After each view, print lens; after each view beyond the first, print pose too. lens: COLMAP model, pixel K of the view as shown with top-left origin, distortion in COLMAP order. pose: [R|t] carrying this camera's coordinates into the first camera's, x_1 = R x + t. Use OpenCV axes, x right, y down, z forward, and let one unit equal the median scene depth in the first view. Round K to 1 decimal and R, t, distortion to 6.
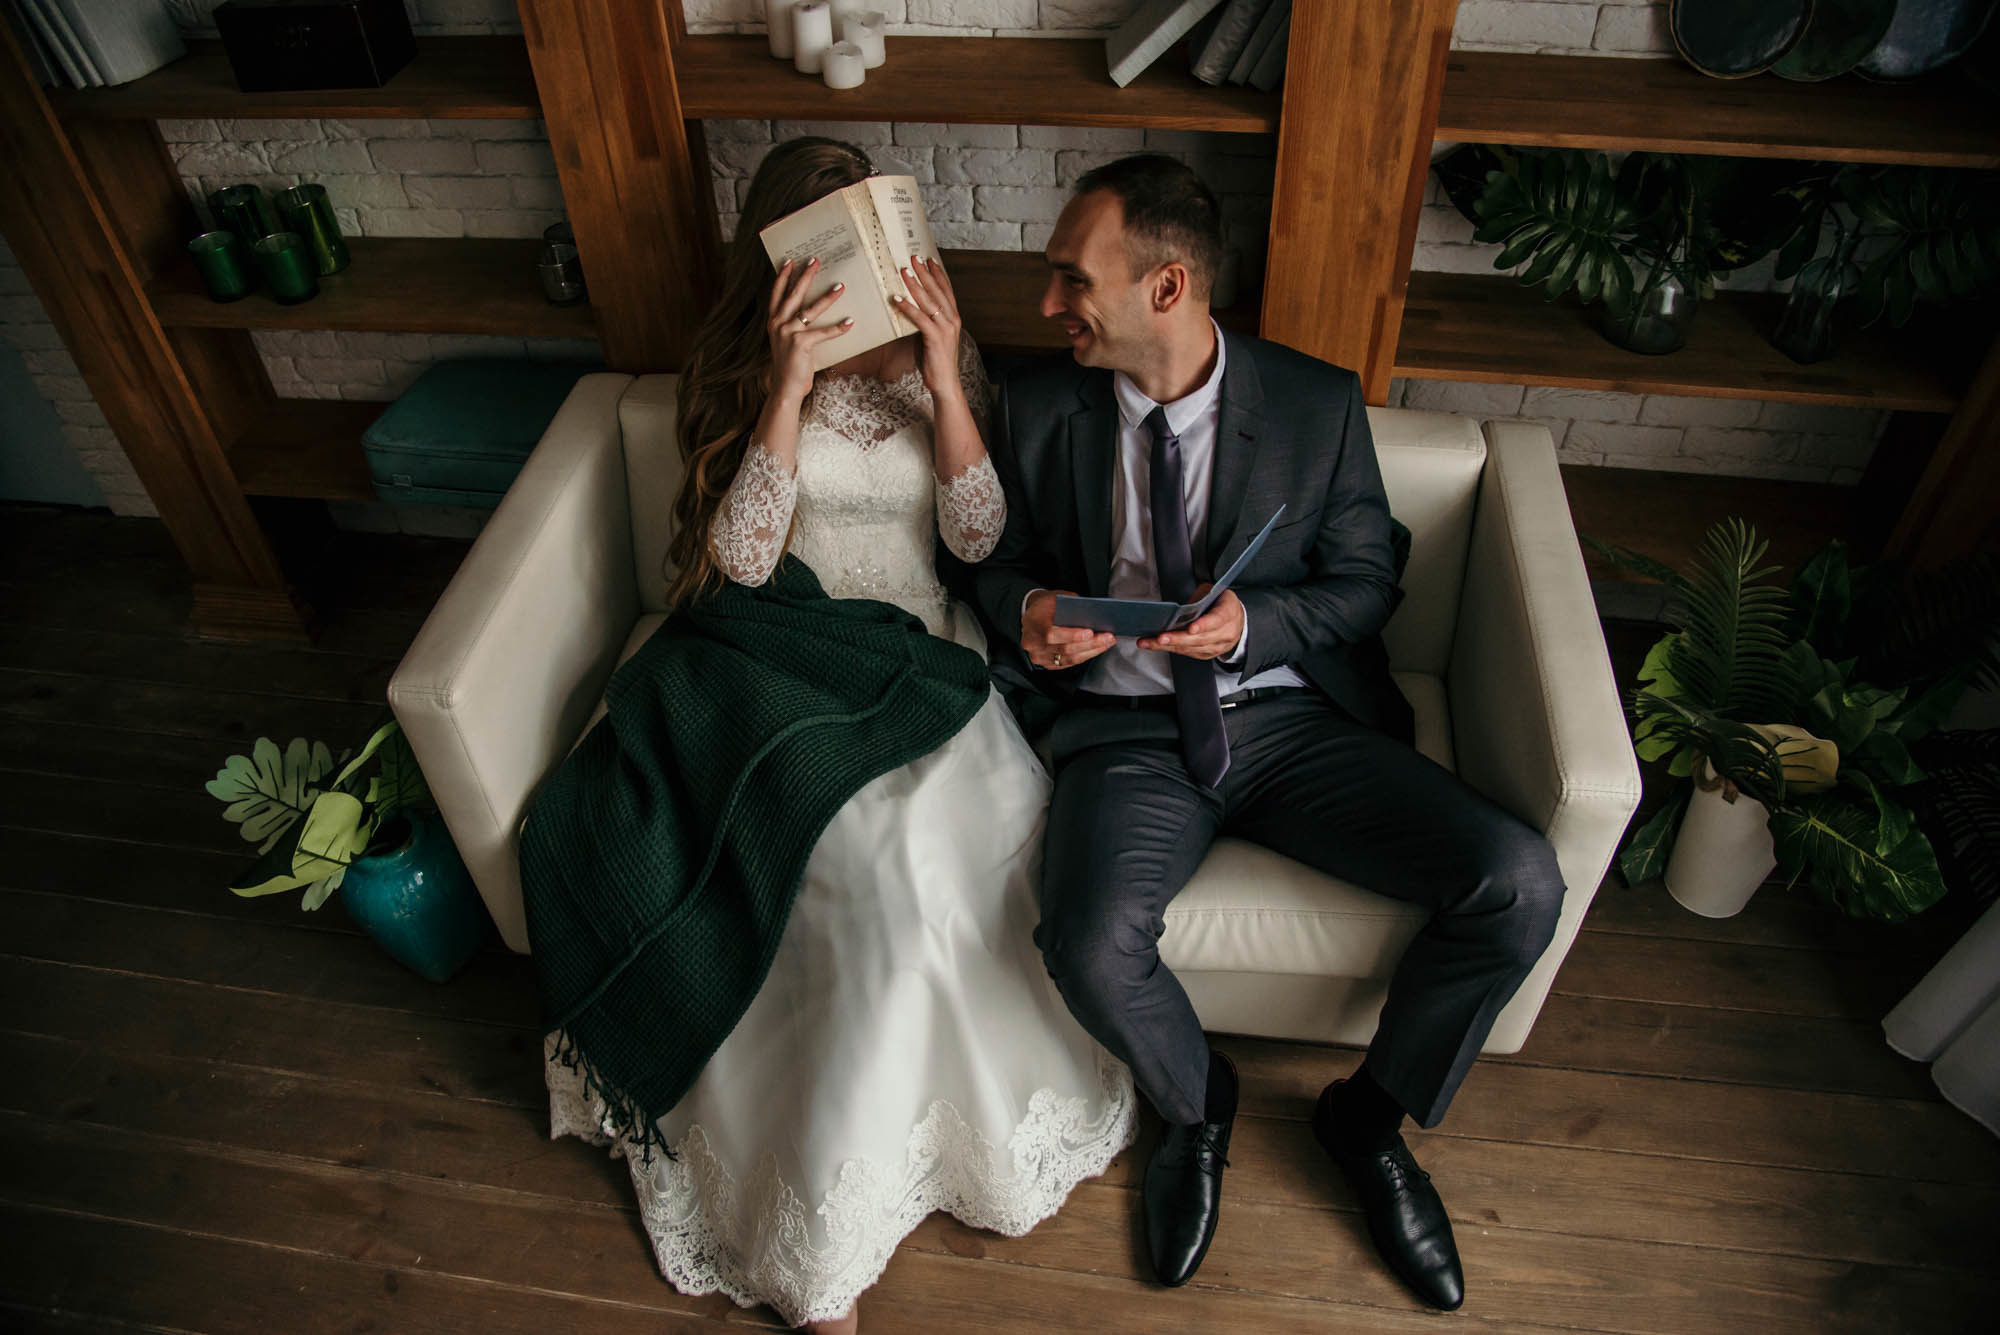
lens RADIAL K [[1353.4, 0, 1010.3], [0, 1353.4, 658.3], [0, 0, 1]] dist [-0.107370, 0.048865]
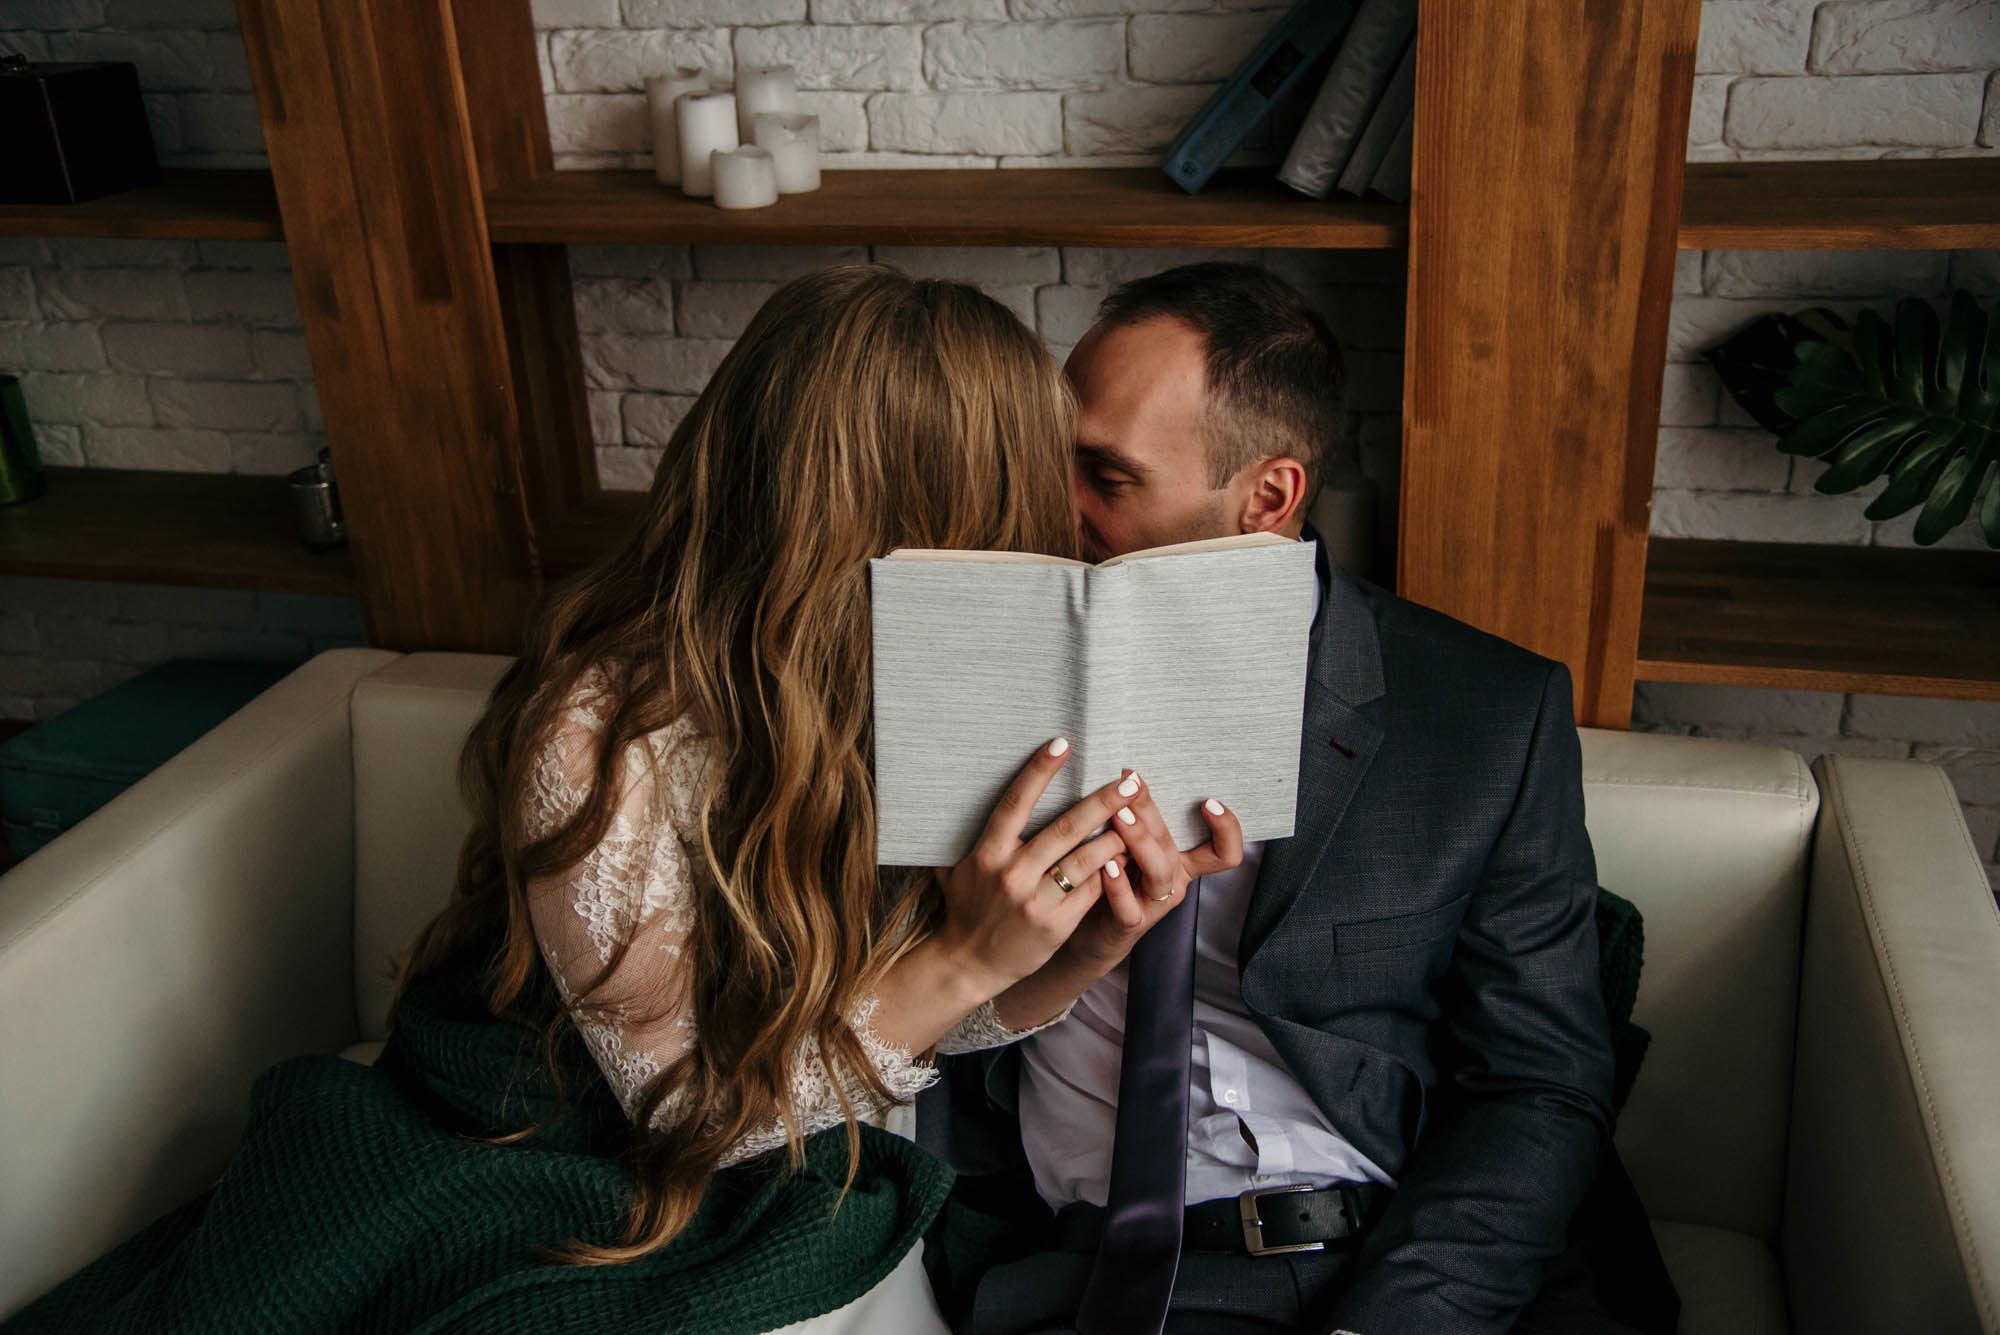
lens RADIAL K [[1856.7, 0, 1009.0], [0, 1856.7, 660.5], [0, 0, 1]] dist [0.042192, 0.000000]
pose [[0.991886, 0.033205, -0.122718, 0.122291], [-0.072453, 0.940830, -0.331044, 0.069474], [0.104464, 0.337249, 0.935602, 0.232797]]
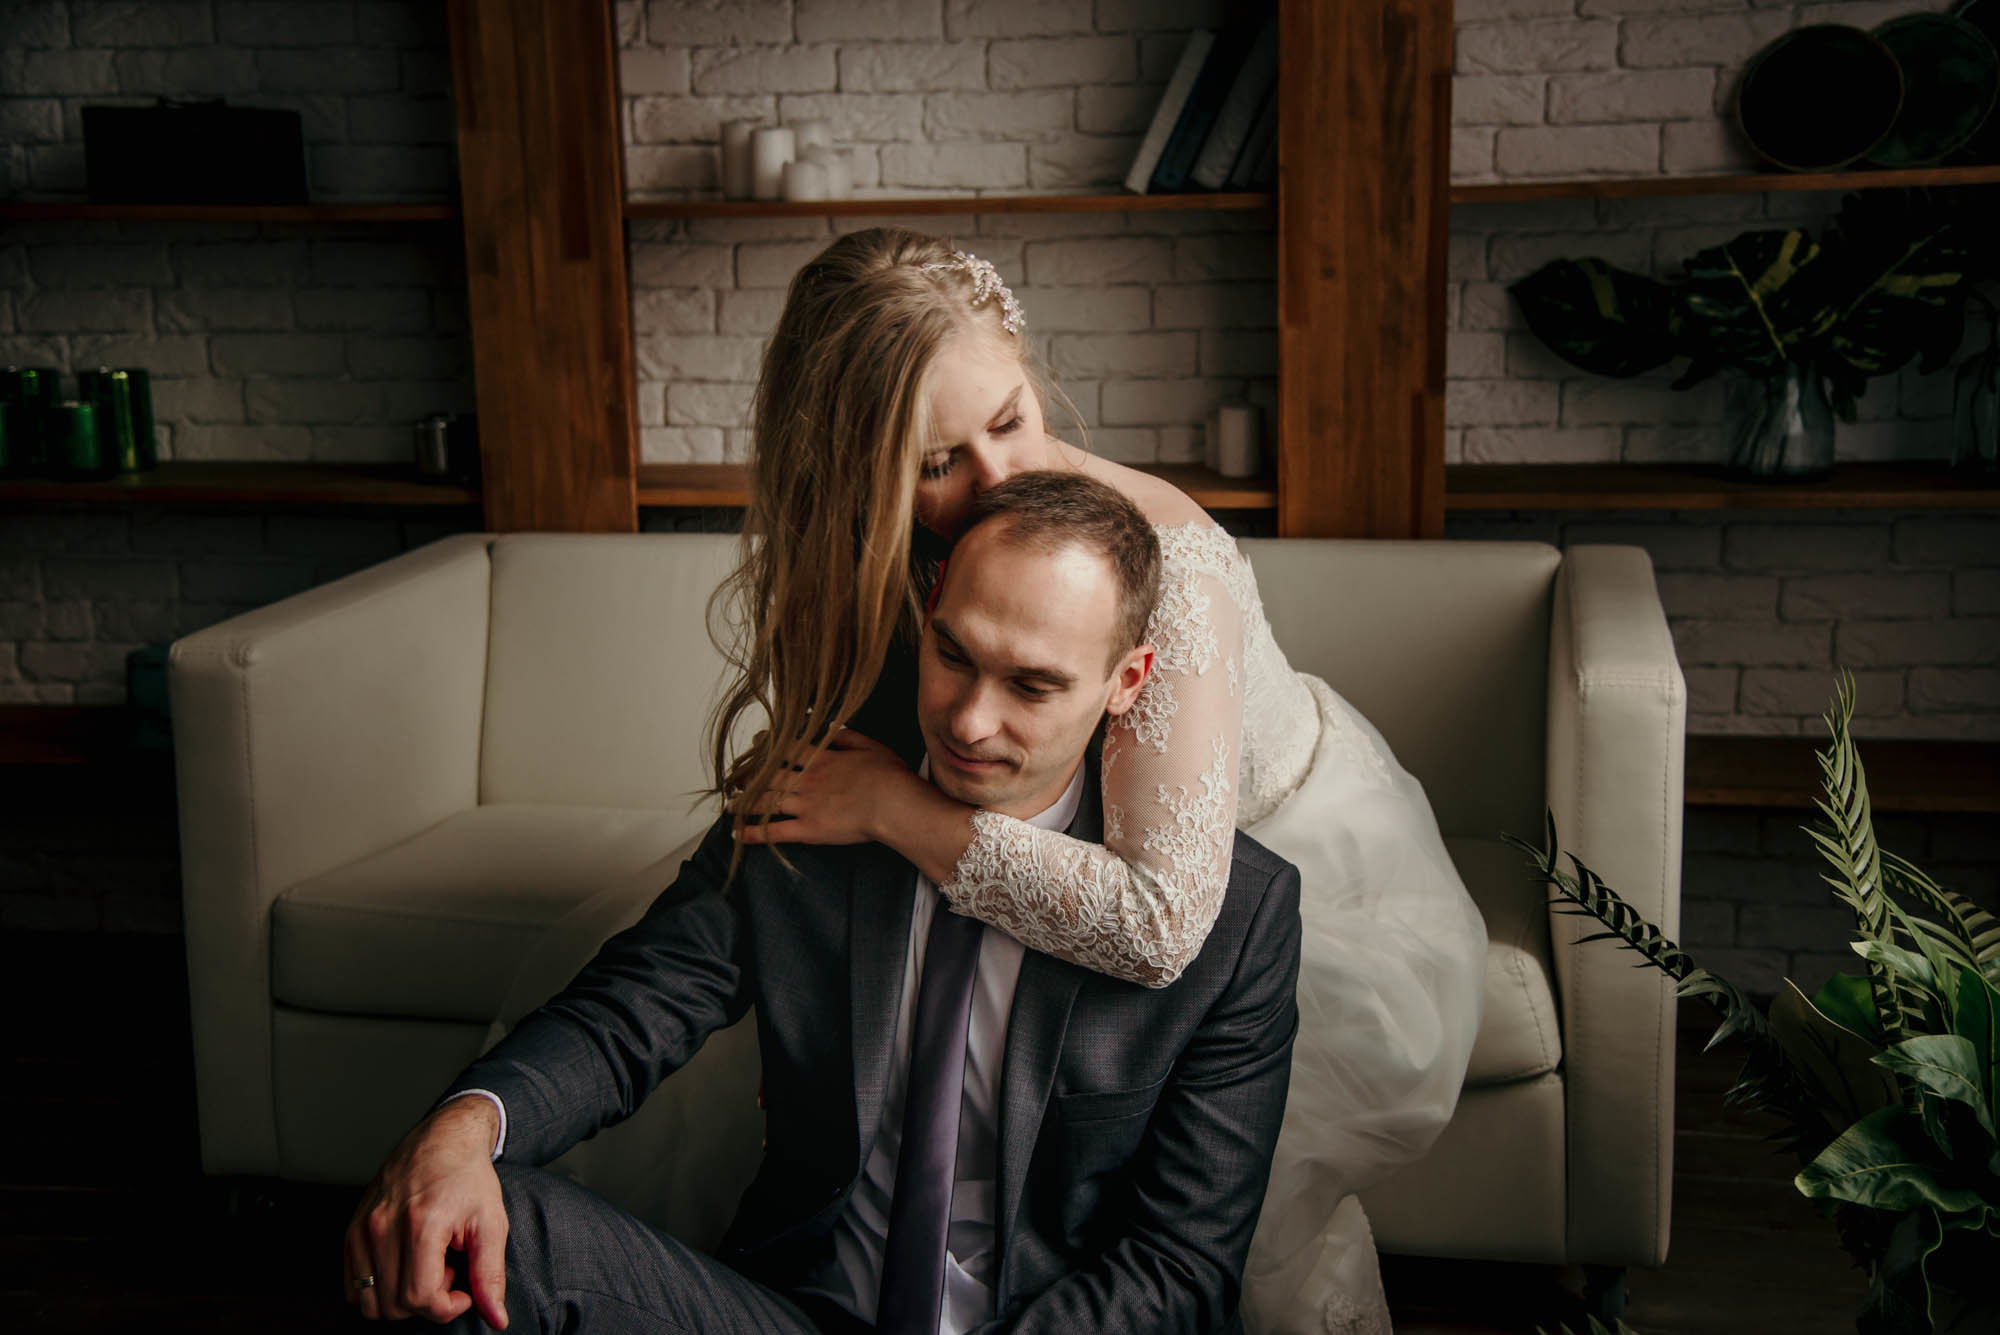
lens RADIAL K [[2475.5, 0, 1018.9], [0, 2475.5, 666.9], [0, 0, 1]] dist [0.192397, 0.000000]
pose [[0.999443, 0.012351, -0.030998, 0.075552], [-0.026980, 0.845750, -0.532898, 0.725864], [0.019634, 0.533437, 0.845612, -0.256087]]
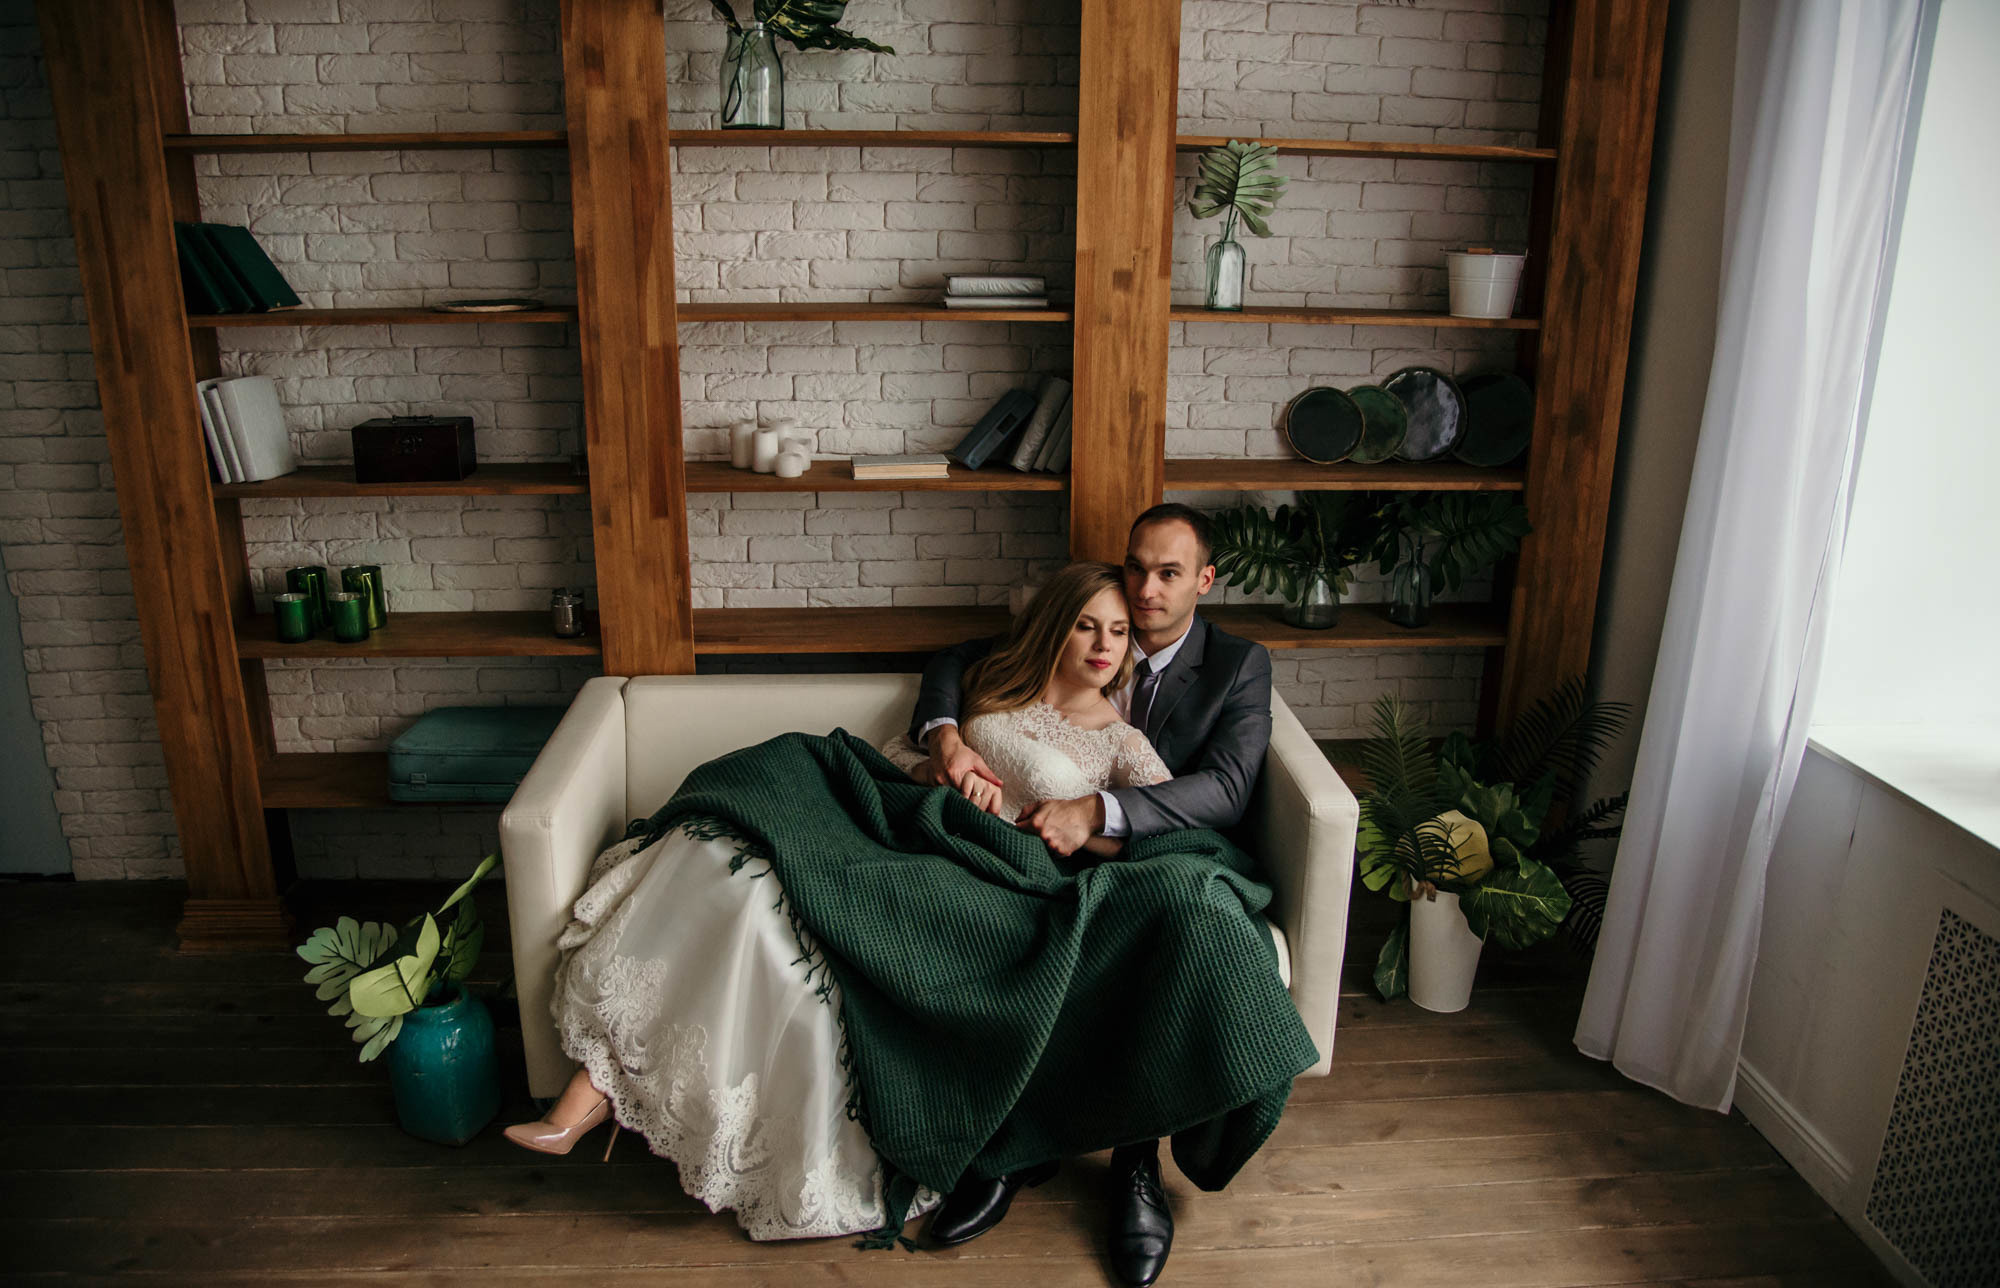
lens RADIAL K [[1357.0, 0, 1010.6], [0, 1357.0, 631.9], [0, 0, 1]] dist [-0.112050, 0.050784]
pose [[0.978272, -0.024049, 0.205927, -0.200099], [0.114408, 0.890949, -0.439455, 0.446438], [-0.172902, 0.453467, 0.874341, -0.334607]]
